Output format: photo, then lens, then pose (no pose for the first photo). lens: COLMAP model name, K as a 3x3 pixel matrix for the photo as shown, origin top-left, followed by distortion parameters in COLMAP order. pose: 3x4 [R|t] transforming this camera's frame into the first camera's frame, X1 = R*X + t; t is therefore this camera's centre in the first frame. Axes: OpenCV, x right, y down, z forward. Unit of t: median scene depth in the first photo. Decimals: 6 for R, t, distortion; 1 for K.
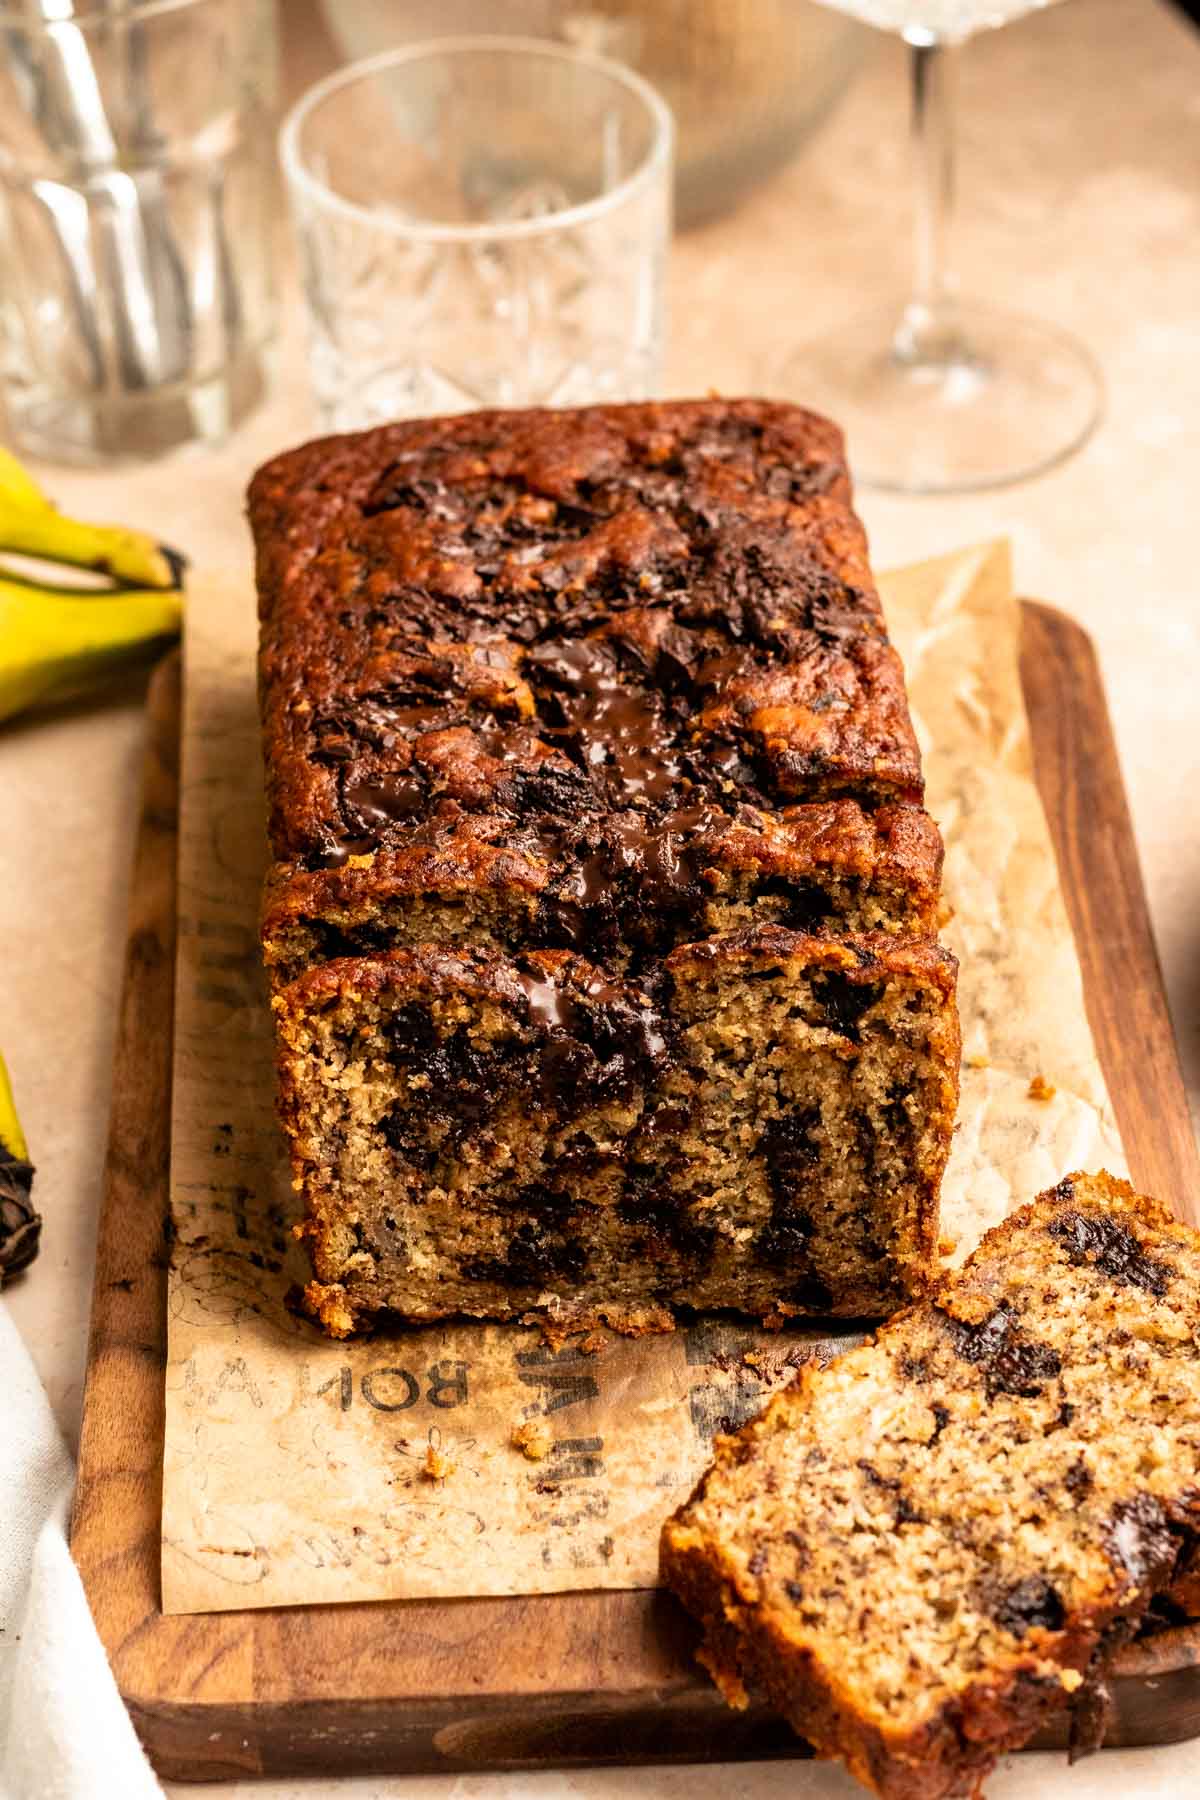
lens RADIAL K [[4143.4, 0, 600.0], [0, 4143.4, 900.0], [0, 0, 1]] dist [-0.008315, -0.154076]
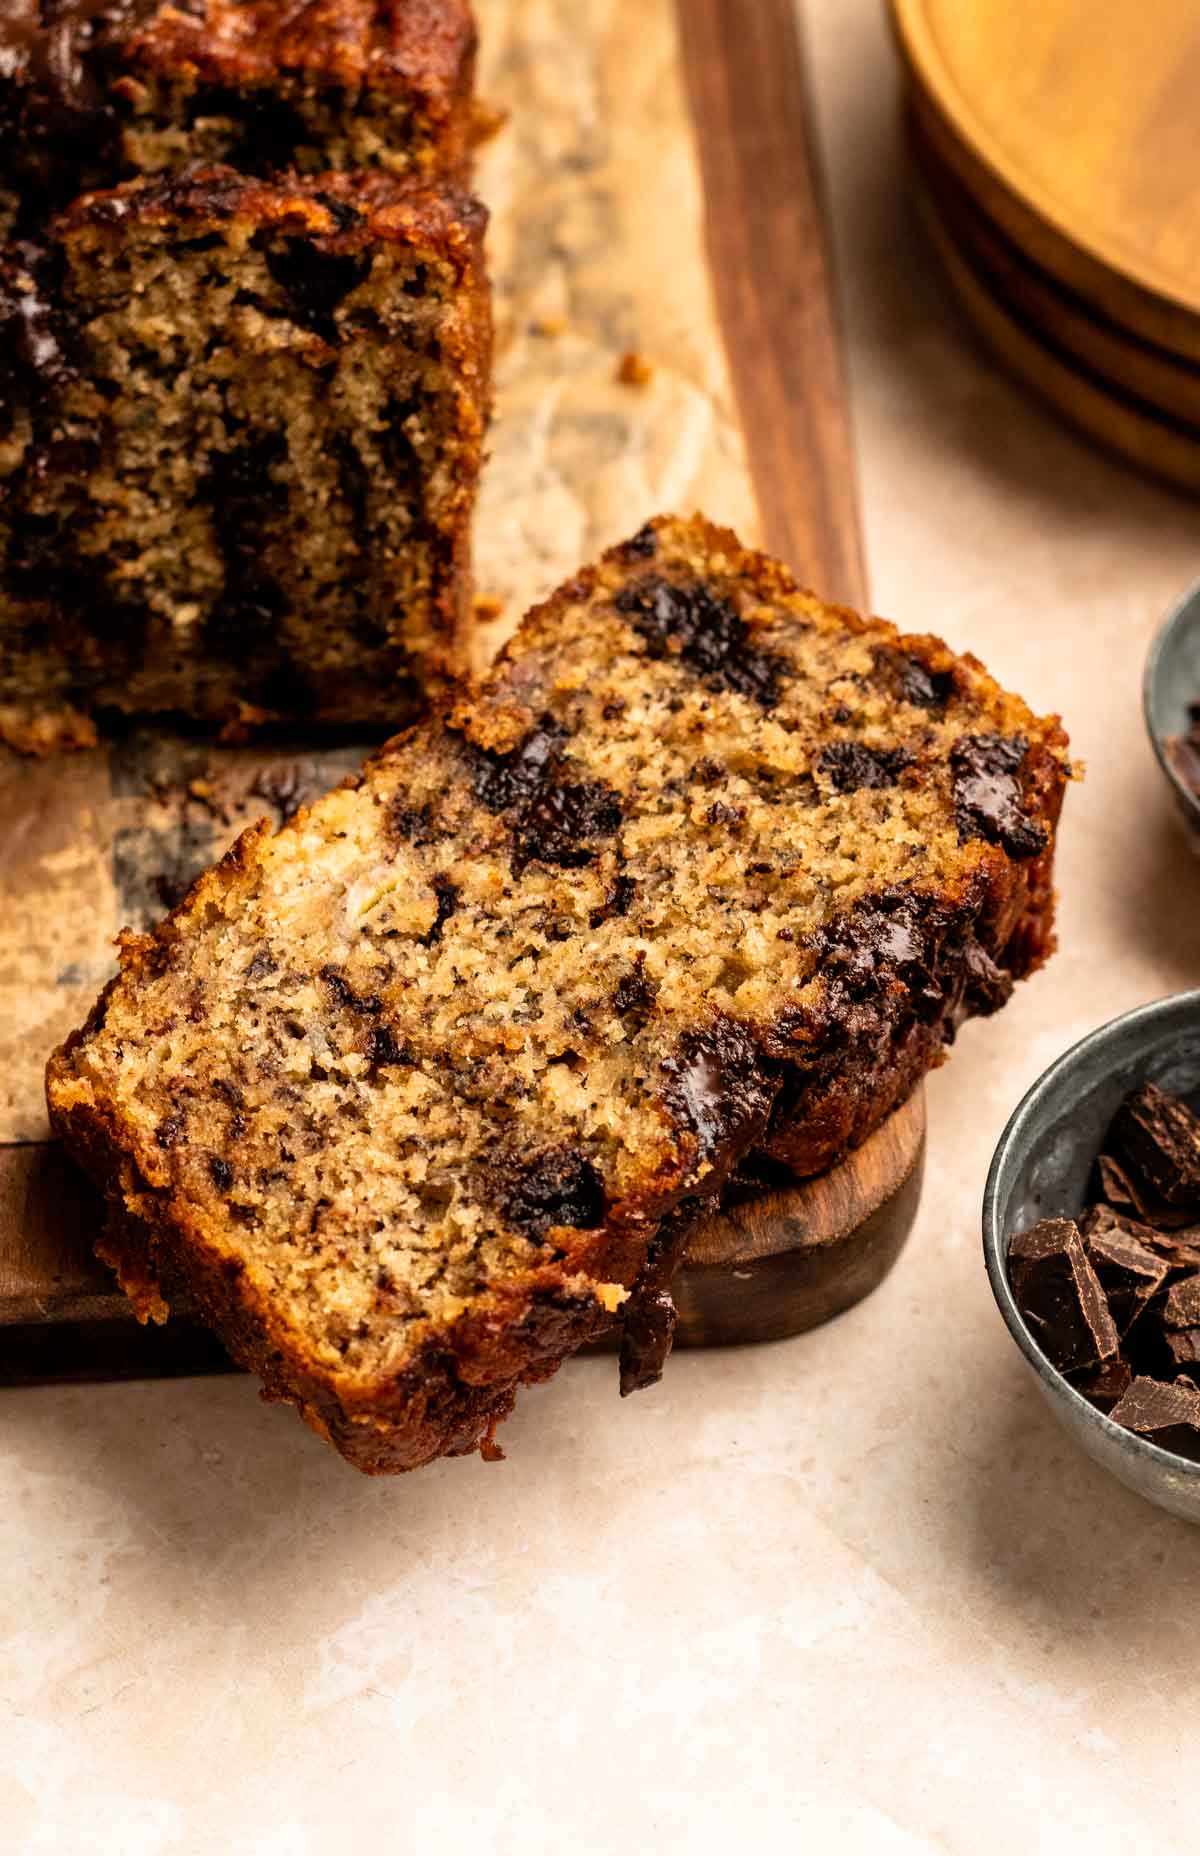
lens RADIAL K [[4551.2, 0, 600.0], [0, 4551.2, 928.0], [0, 0, 1]] dist [-0.025071, -0.234125]
pose [[0.999268, -0.021146, 0.031886, 0.080165], [0.013073, 0.971933, 0.234895, -0.047719], [-0.035958, -0.234306, 0.971498, 0.243554]]
